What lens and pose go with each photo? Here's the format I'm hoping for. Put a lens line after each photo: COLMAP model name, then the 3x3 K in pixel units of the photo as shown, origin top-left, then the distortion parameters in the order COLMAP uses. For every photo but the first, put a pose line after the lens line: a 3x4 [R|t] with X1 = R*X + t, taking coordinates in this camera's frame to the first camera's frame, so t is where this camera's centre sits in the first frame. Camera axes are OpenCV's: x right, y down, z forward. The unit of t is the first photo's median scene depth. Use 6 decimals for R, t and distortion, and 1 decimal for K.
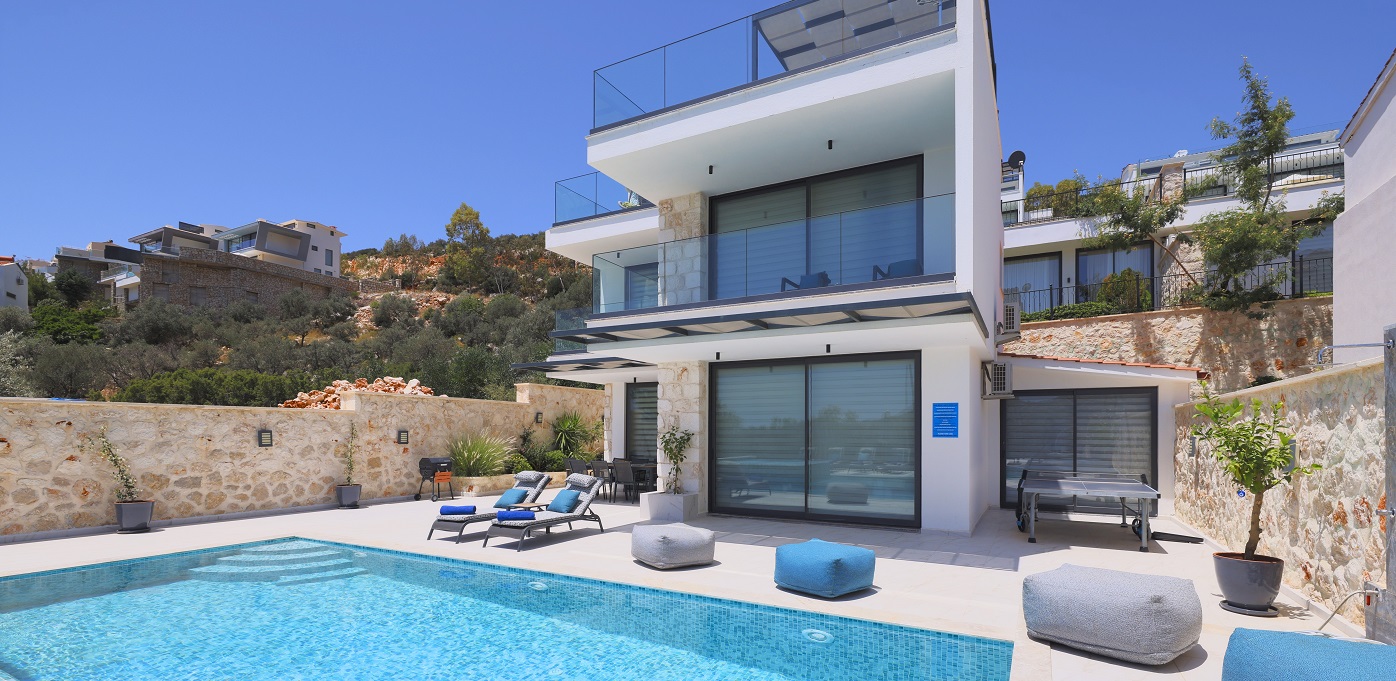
lens RADIAL K [[618.0, 0, 700.6], [0, 618.0, 428.4], [0, 0, 1]] dist [-0.000149, 0.001371]
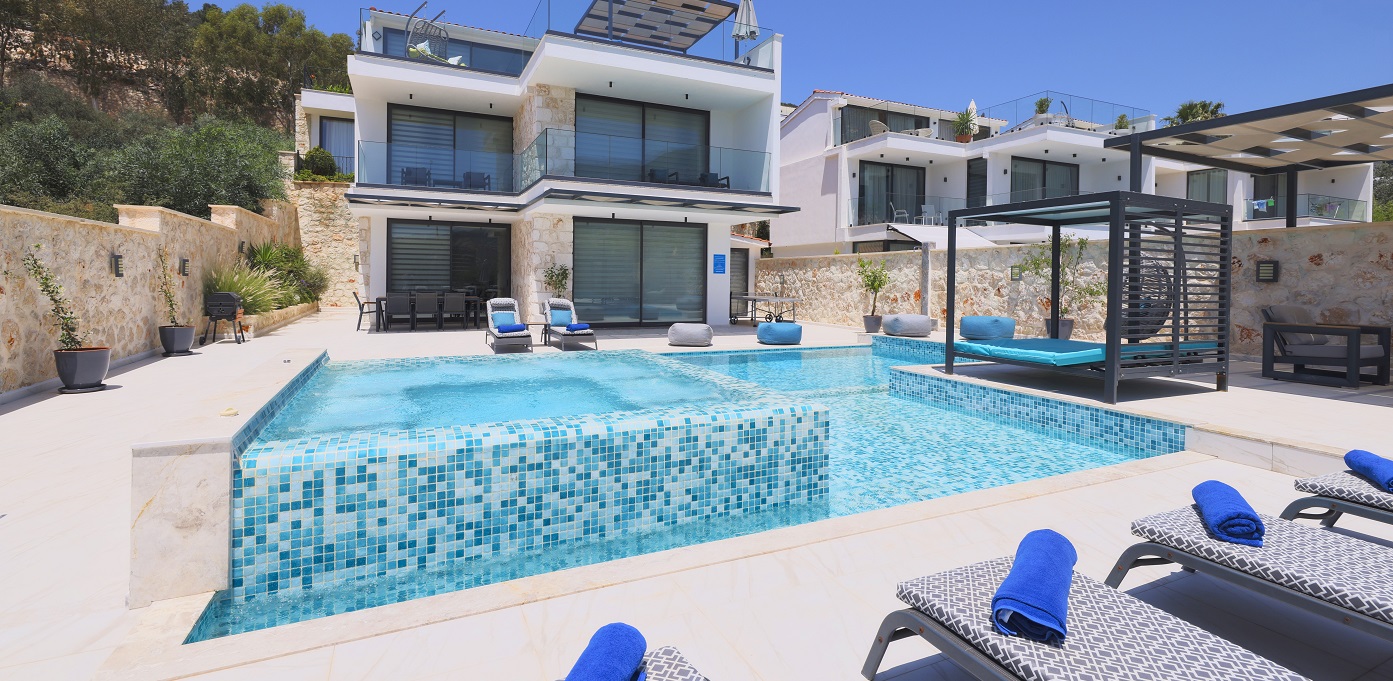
lens RADIAL K [[616.7, 0, 693.7], [0, 616.7, 282.9], [0, 0, 1]] dist [-0.000149, 0.001371]
pose [[0.593820, -0.000778, 0.804597, -0.757015], [-0.017036, 0.999763, 0.013540, 0.012780], [-0.804417, -0.021747, 0.593666, -0.006996]]
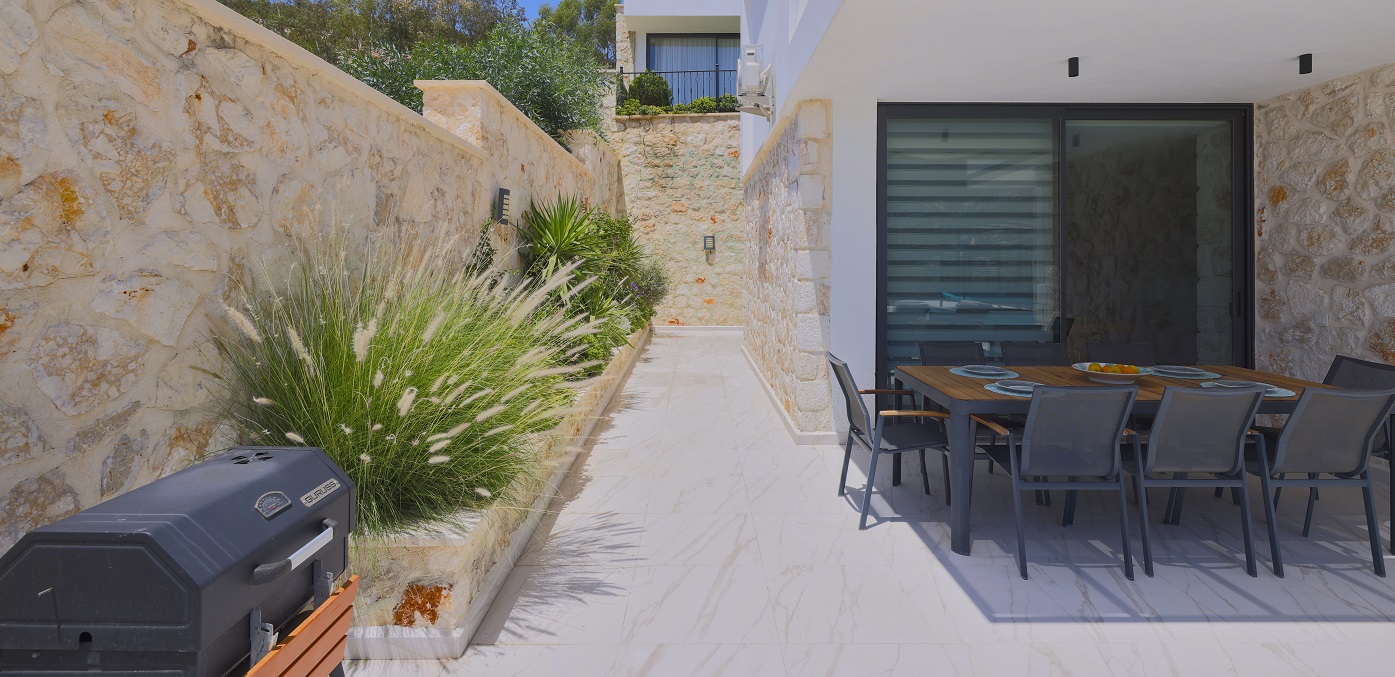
lens RADIAL K [[620.7, 0, 700.0], [0, 620.7, 252.2], [0, 0, 1]] dist [0.000174, 0.001314]
pose [[0.875684, 0.007253, 0.482830, -0.423557], [-0.003517, 0.999956, -0.008643, 0.009352], [-0.482872, 0.005870, 0.875671, 0.908189]]
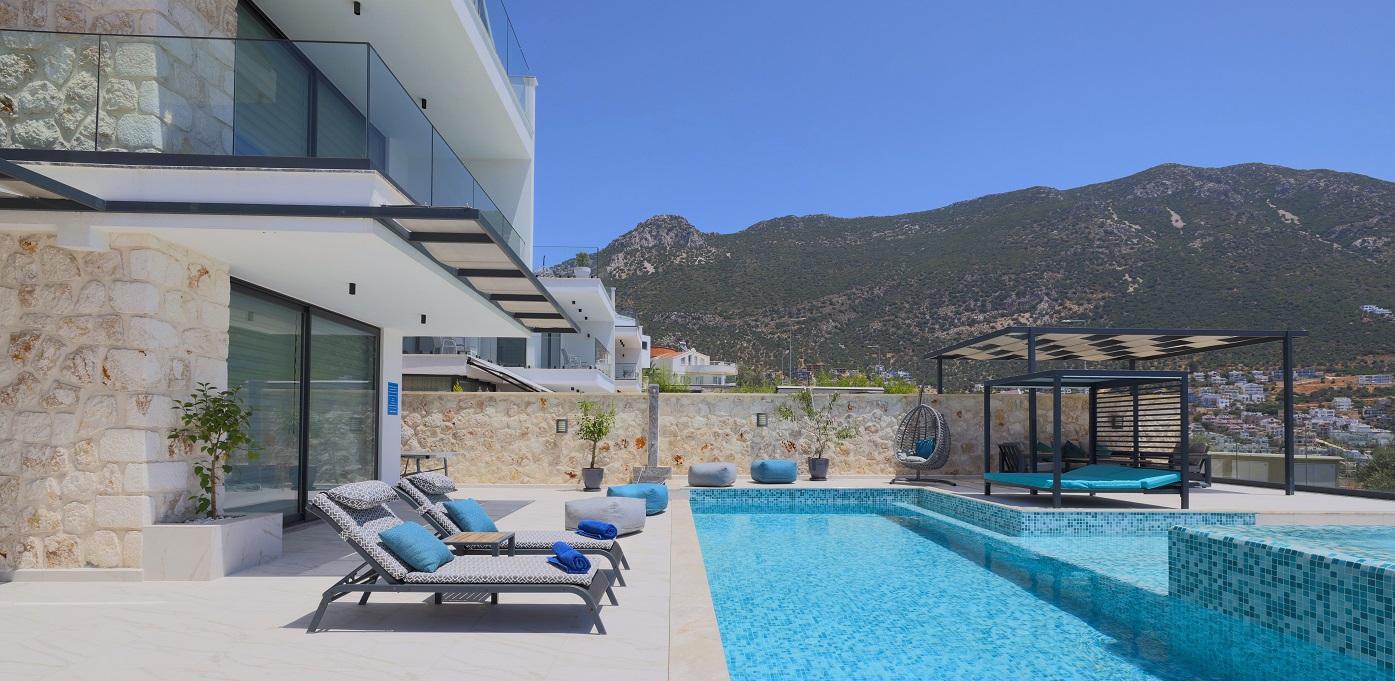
lens RADIAL K [[618.8, 0, 699.3], [0, 618.8, 417.2], [0, 0, 1]] dist [-0.000185, 0.001368]
pose [[-0.515804, 0.010128, 0.856647, -0.552260], [-0.018021, 0.999581, -0.022669, 0.023023], [-0.856517, -0.027130, -0.515405, 0.757361]]
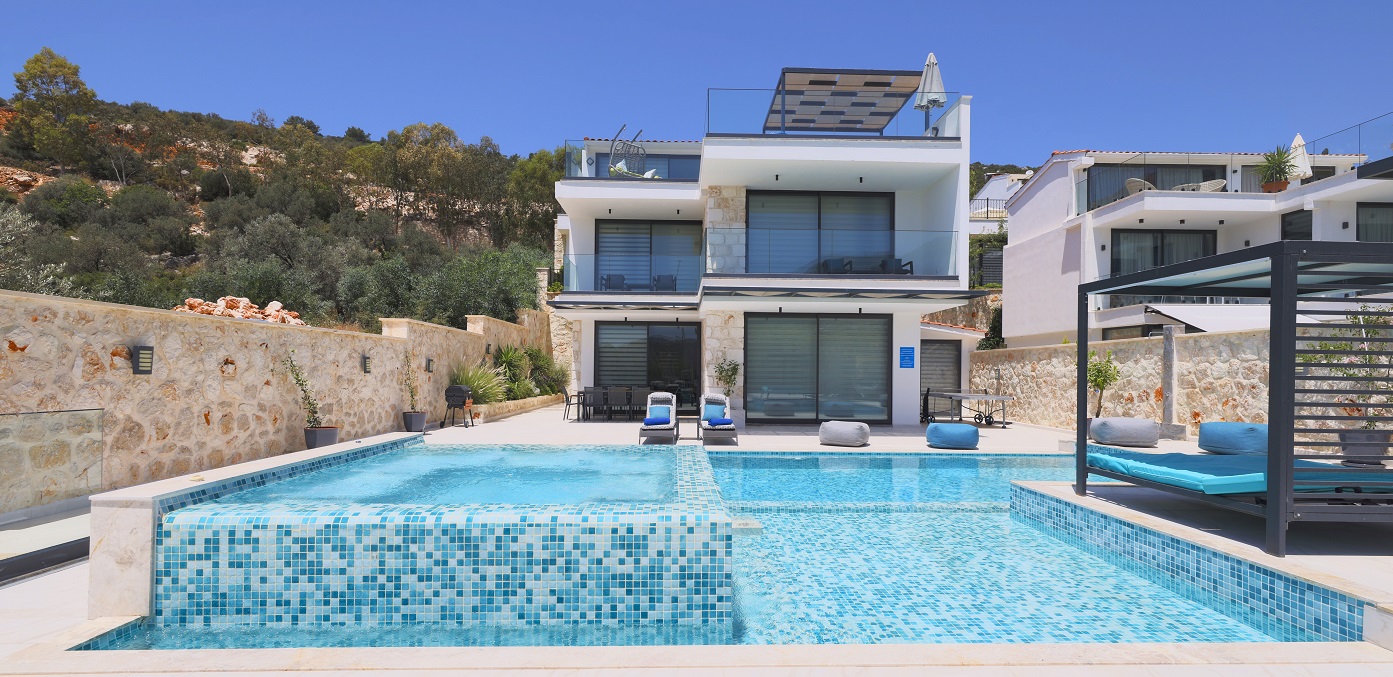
lens RADIAL K [[615.5, 0, 697.0], [0, 615.5, 368.0], [0, 0, 1]] dist [0.002691, -0.000726]
pose [[0.864523, 0.007988, 0.502529, -0.629683], [-0.010458, 0.999943, 0.002098, 0.011666], [-0.502484, -0.007069, 0.864558, -0.095664]]
